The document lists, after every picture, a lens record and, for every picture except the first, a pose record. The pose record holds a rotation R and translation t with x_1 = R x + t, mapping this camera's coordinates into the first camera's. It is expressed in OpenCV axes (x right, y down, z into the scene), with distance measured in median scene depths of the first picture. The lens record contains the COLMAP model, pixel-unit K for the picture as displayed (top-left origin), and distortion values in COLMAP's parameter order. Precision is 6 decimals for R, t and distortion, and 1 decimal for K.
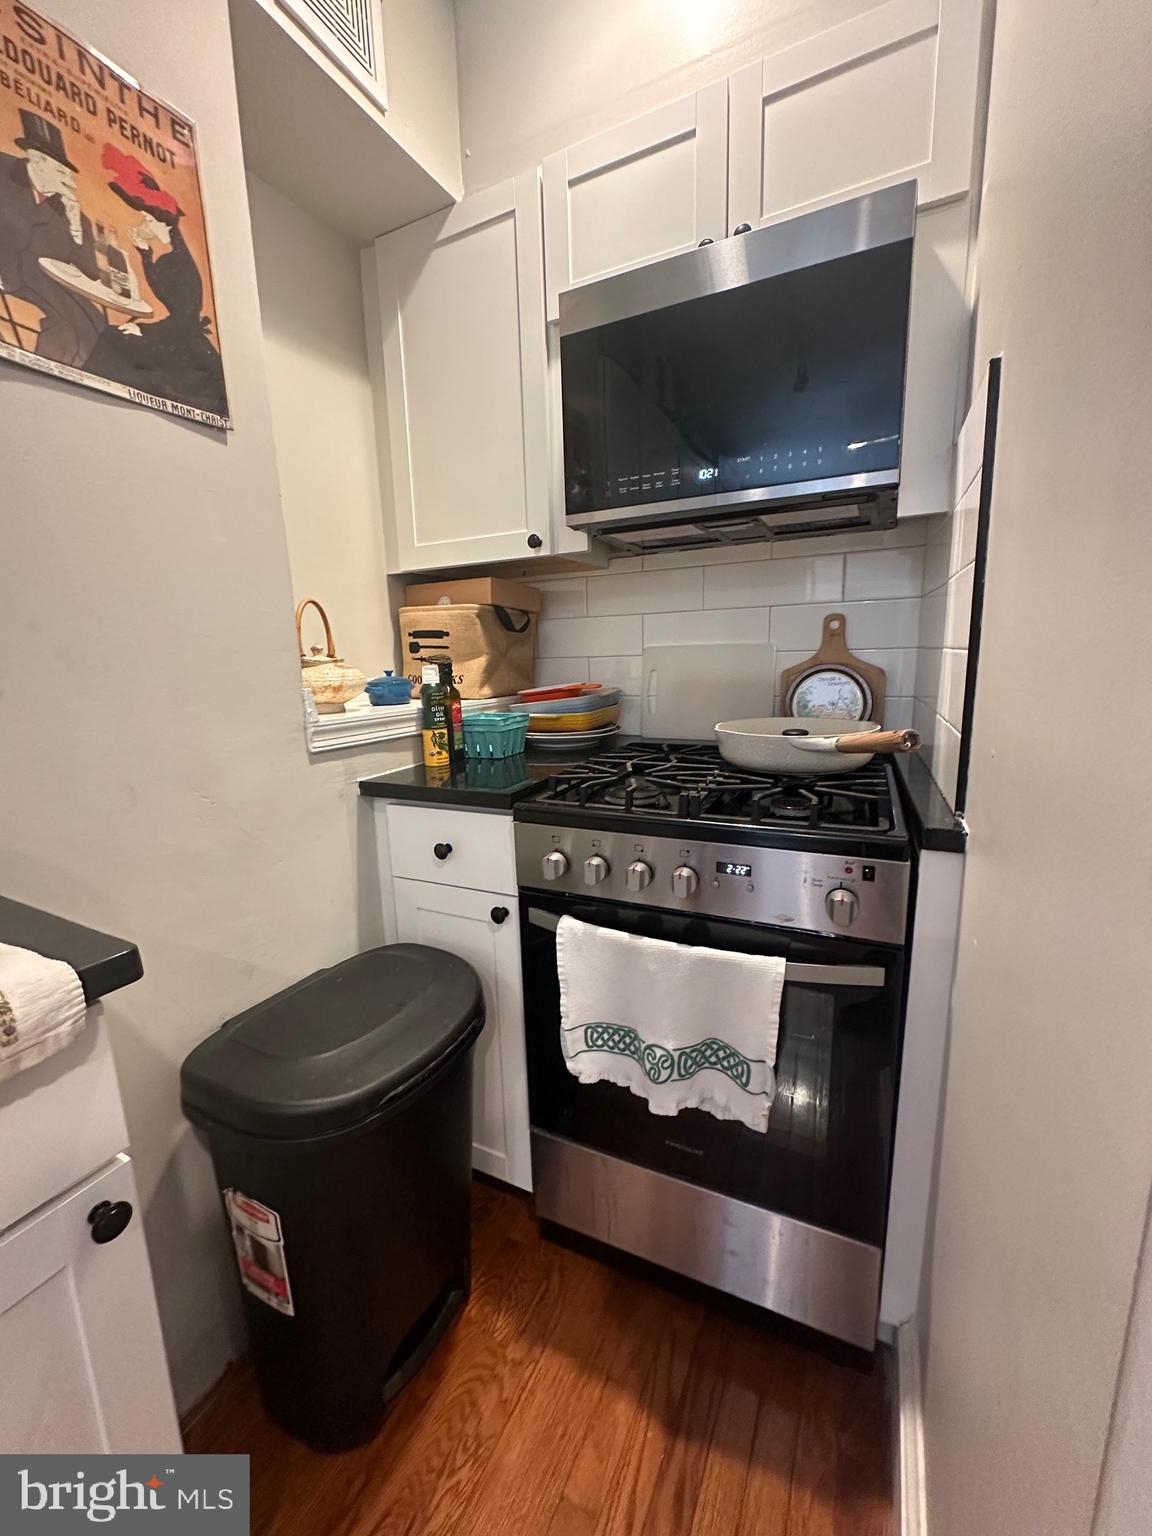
lens RADIAL K [[608.3, 0, 576.4], [0, 608.3, 765.7], [0, 0, 1]] dist [-0.002723, 0.000295]
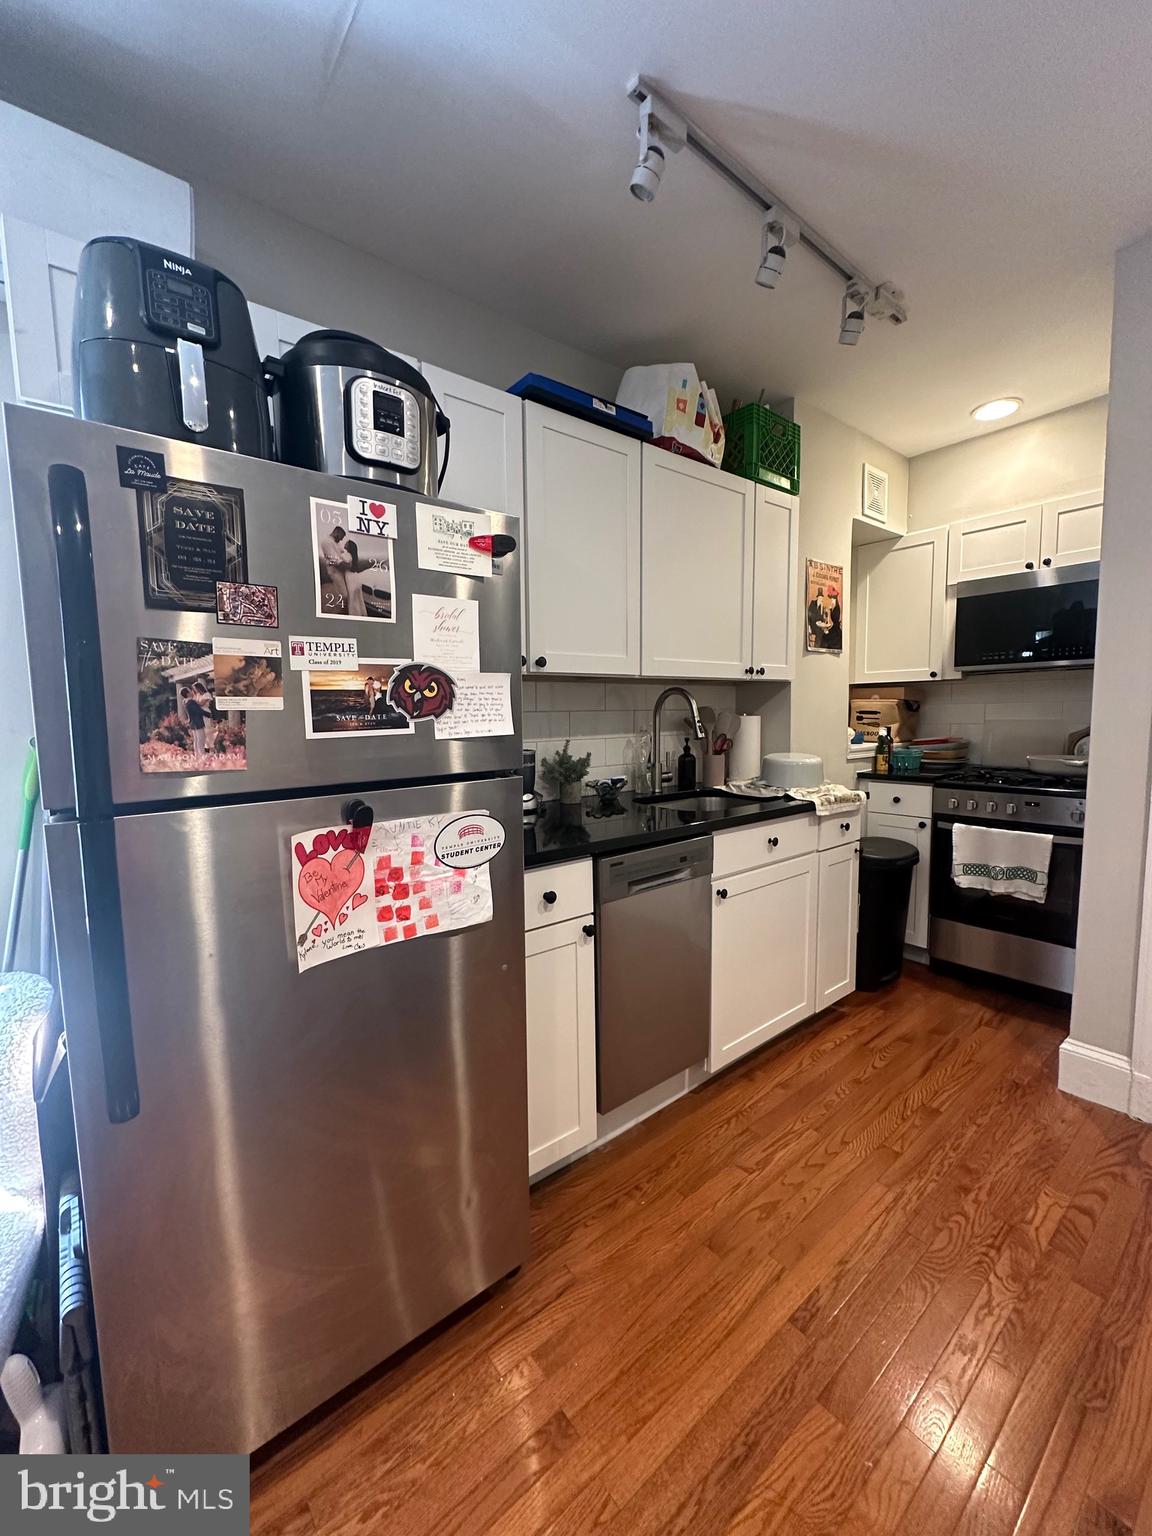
lens RADIAL K [[608.3, 0, 576.4], [0, 608.3, 765.7], [0, 0, 1]] dist [-0.002723, 0.000295]
pose [[0.910468, 0.050658, -0.410464, -0.432134], [-0.083753, 0.994490, -0.063041, 0.289575], [0.405009, 0.091775, 0.909695, -2.028597]]
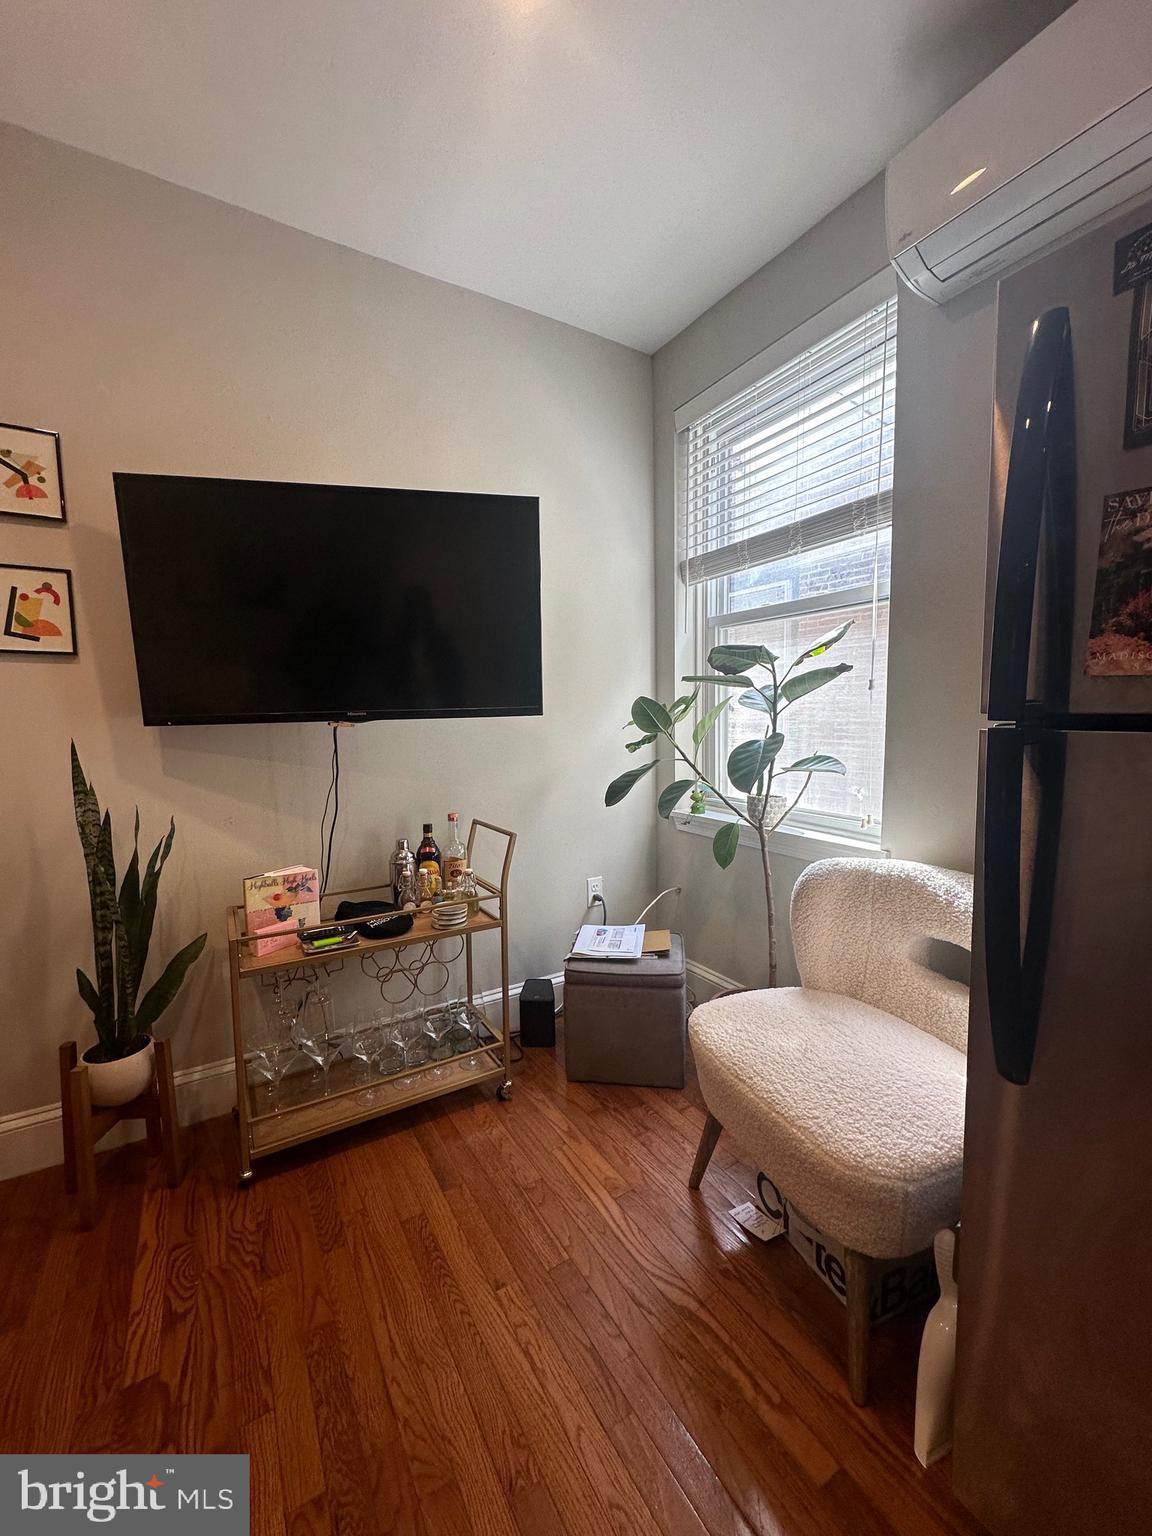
lens RADIAL K [[608.3, 0, 576.4], [0, 608.3, 765.7], [0, 0, 1]] dist [-0.002723, 0.000295]
pose [[-0.524061, 0.116571, -0.843665, -0.468576], [-0.126596, 0.968922, 0.212516, 0.318006], [0.842219, 0.218176, -0.493017, -1.659549]]
